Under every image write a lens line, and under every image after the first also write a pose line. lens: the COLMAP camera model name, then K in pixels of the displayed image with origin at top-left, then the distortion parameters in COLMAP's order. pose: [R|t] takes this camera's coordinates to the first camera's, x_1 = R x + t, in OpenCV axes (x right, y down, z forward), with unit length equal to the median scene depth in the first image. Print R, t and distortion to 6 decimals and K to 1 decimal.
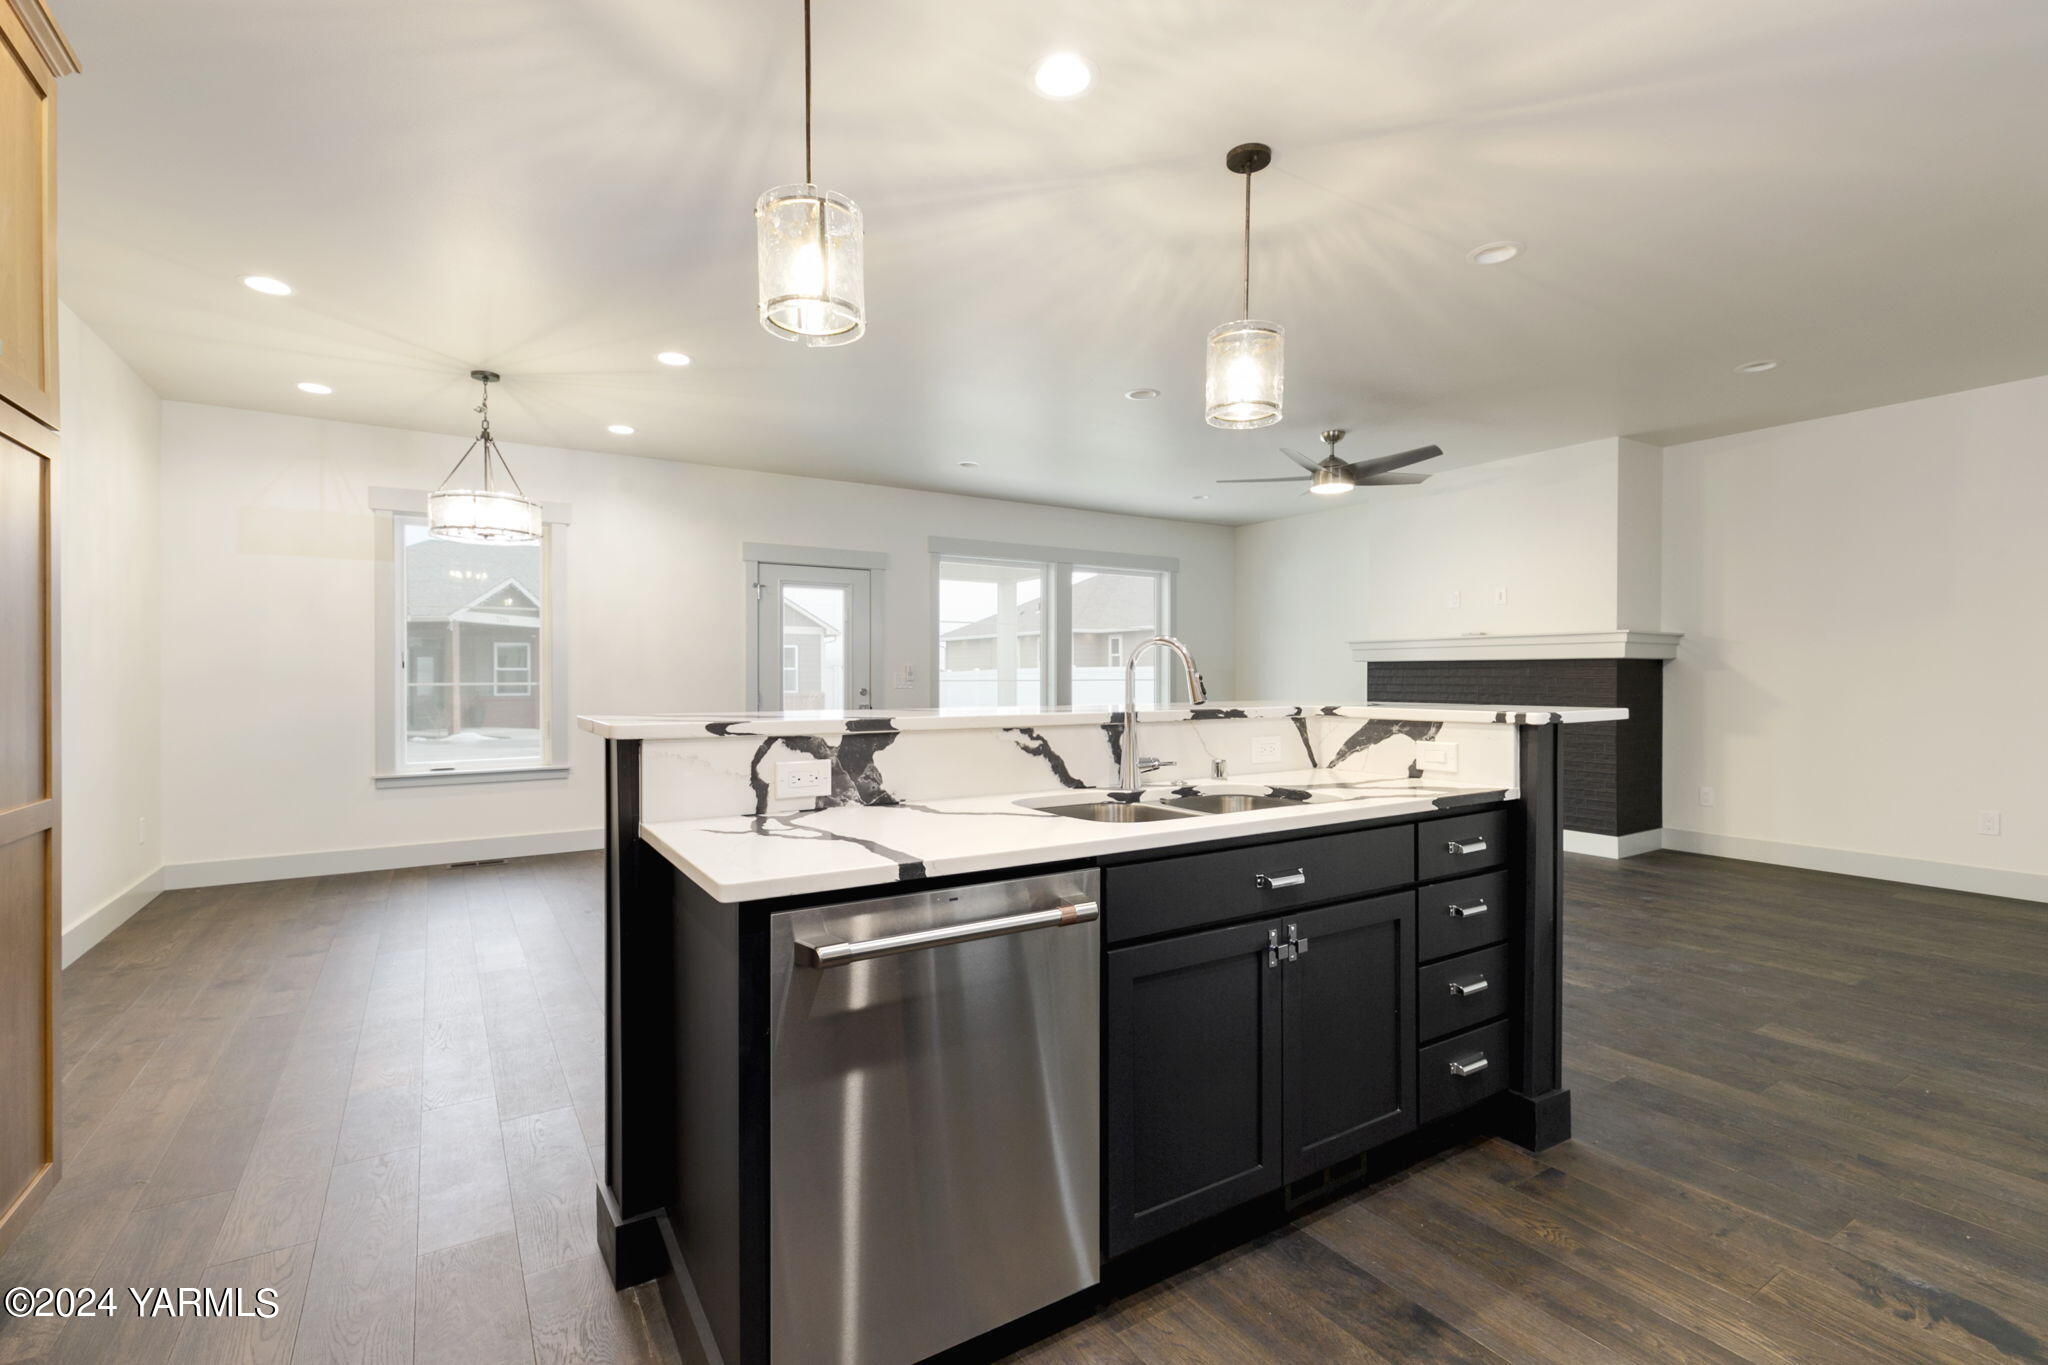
lens RADIAL K [[927.5, 0, 1016.8], [0, 927.5, 678.6], [0, 0, 1]] dist [0.007251, -0.003198]
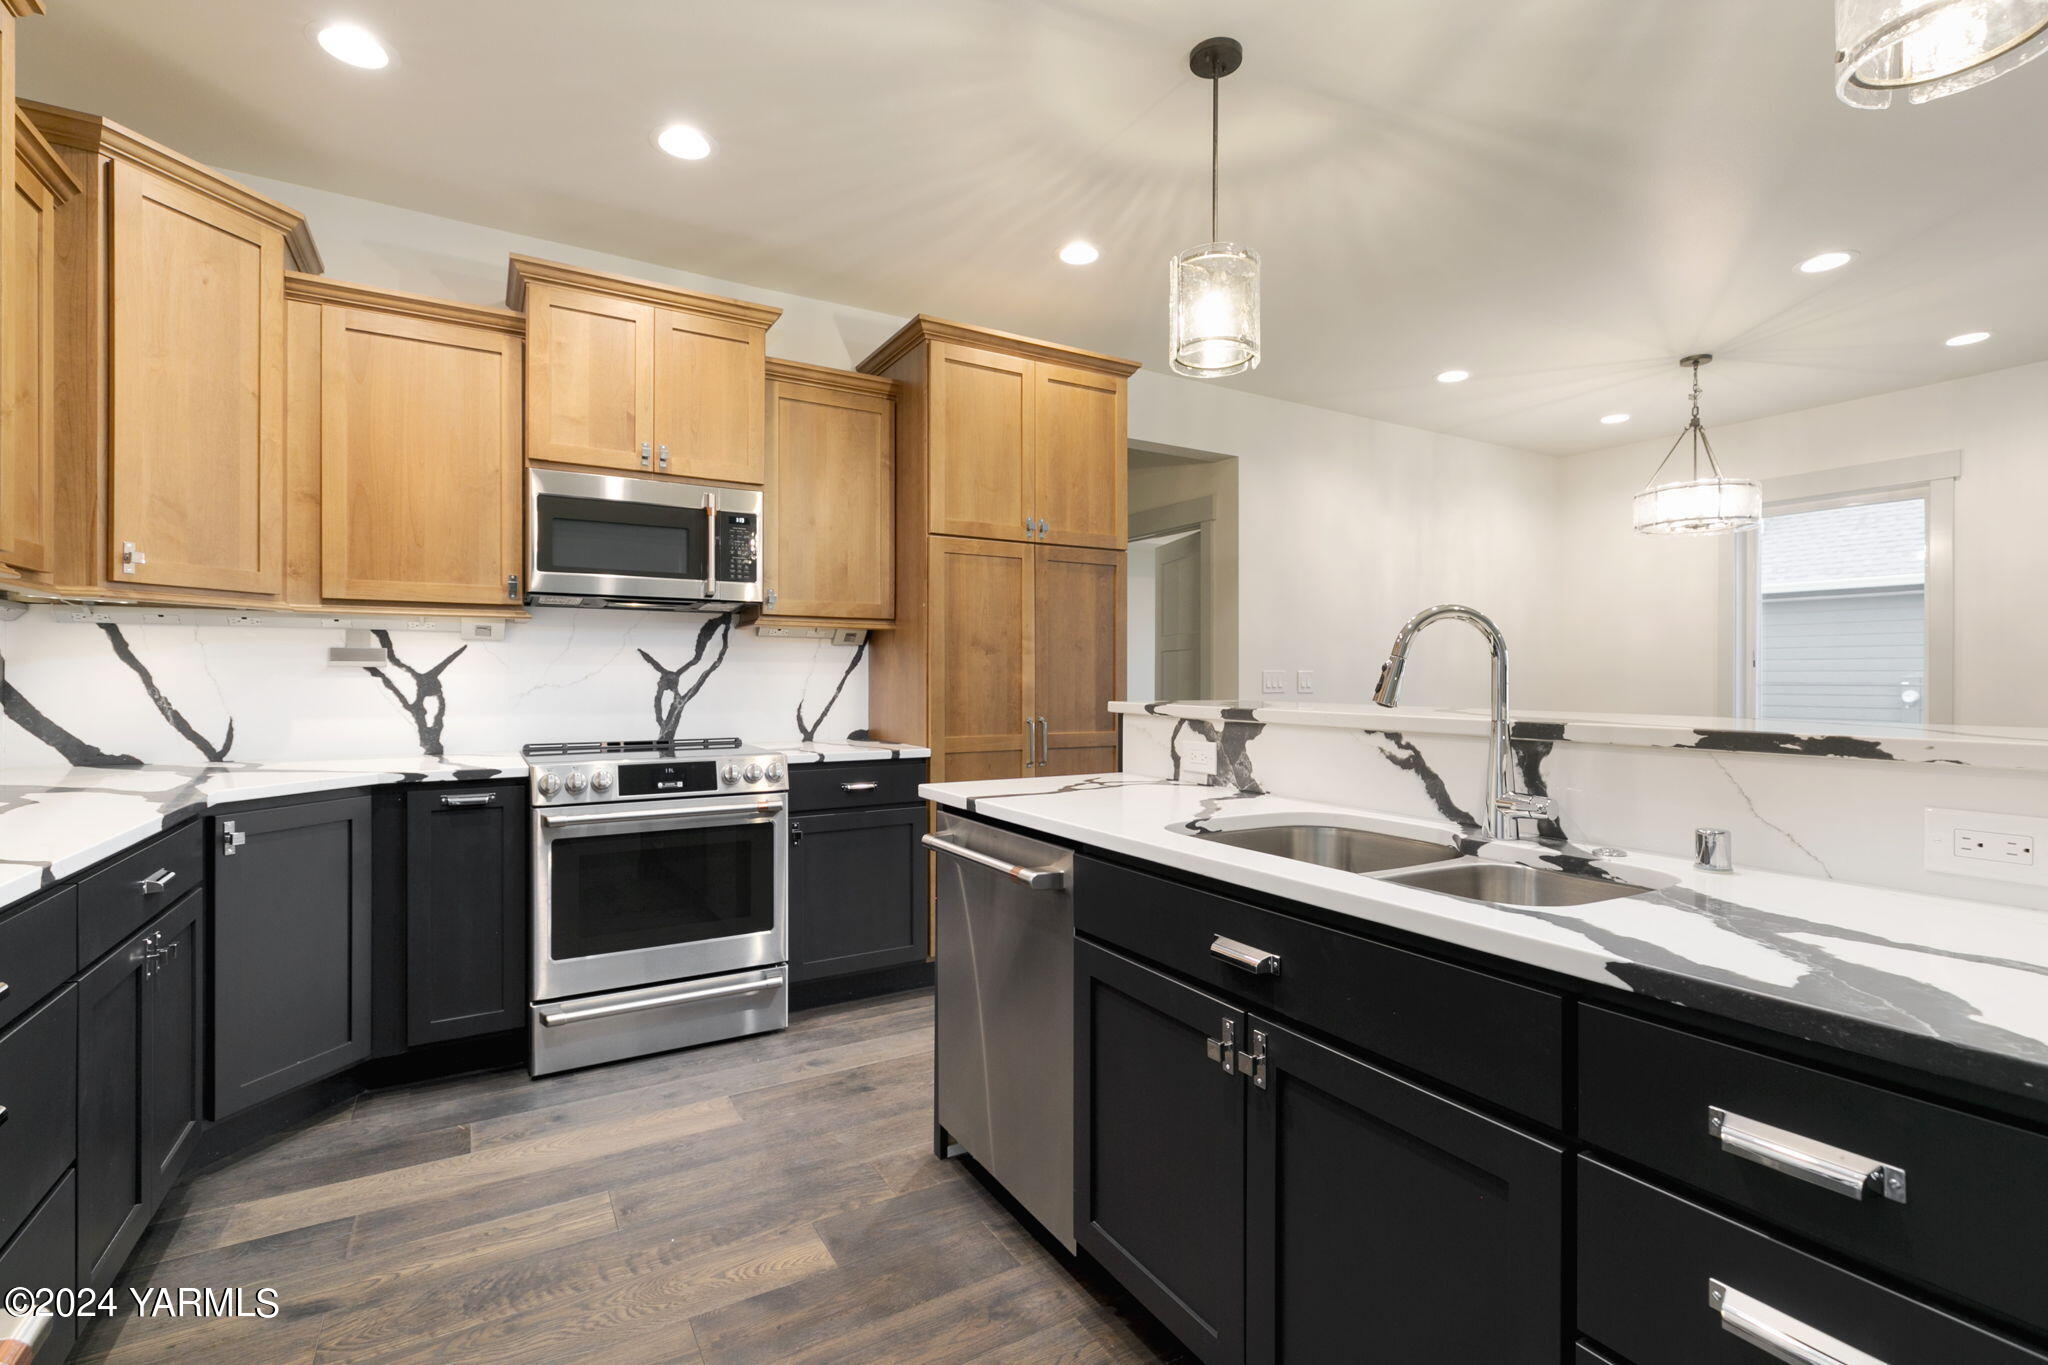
lens RADIAL K [[927.5, 0, 1035.2], [0, 927.5, 677.4], [0, 0, 1]] dist [0.007251, -0.003198]
pose [[-0.032187, -0.000616, -0.999482, 0.789156], [-0.007871, 0.999969, -0.000363, 0.009160], [0.999451, 0.007855, -0.032191, 0.702953]]
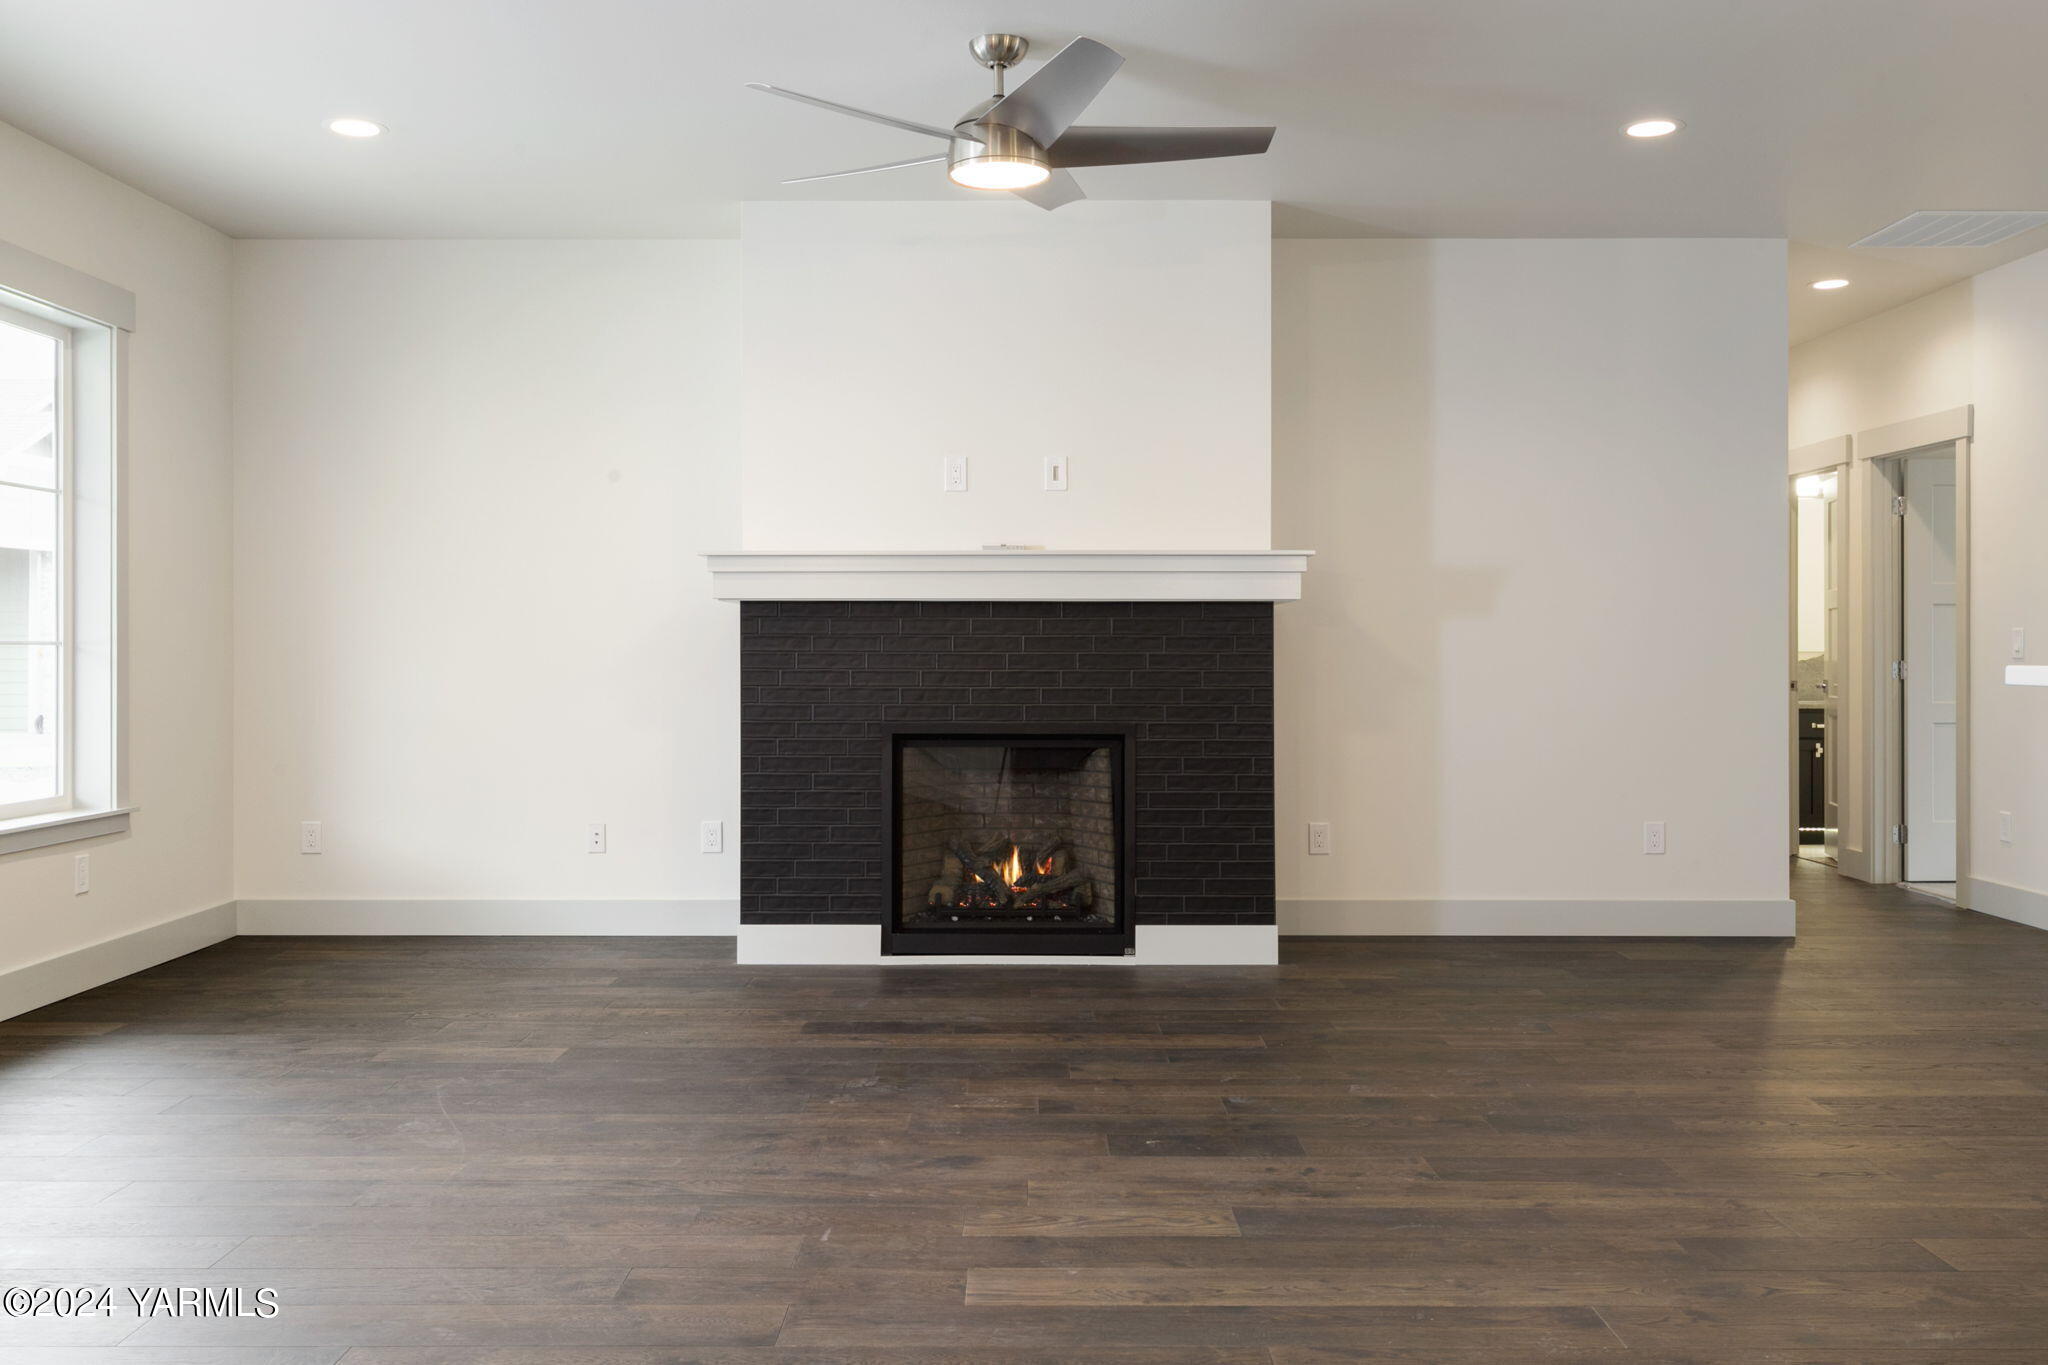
lens RADIAL K [[1804.8, 0, 1018.9], [0, 1804.8, 676.3], [0, 0, 1]] dist [-0.003952, -0.002891]
pose [[0.543238, -0.014680, 0.839450, -0.834102], [0.004529, 0.999884, 0.014555, 0.015545], [-0.839567, -0.004105, 0.543241, 1.367070]]
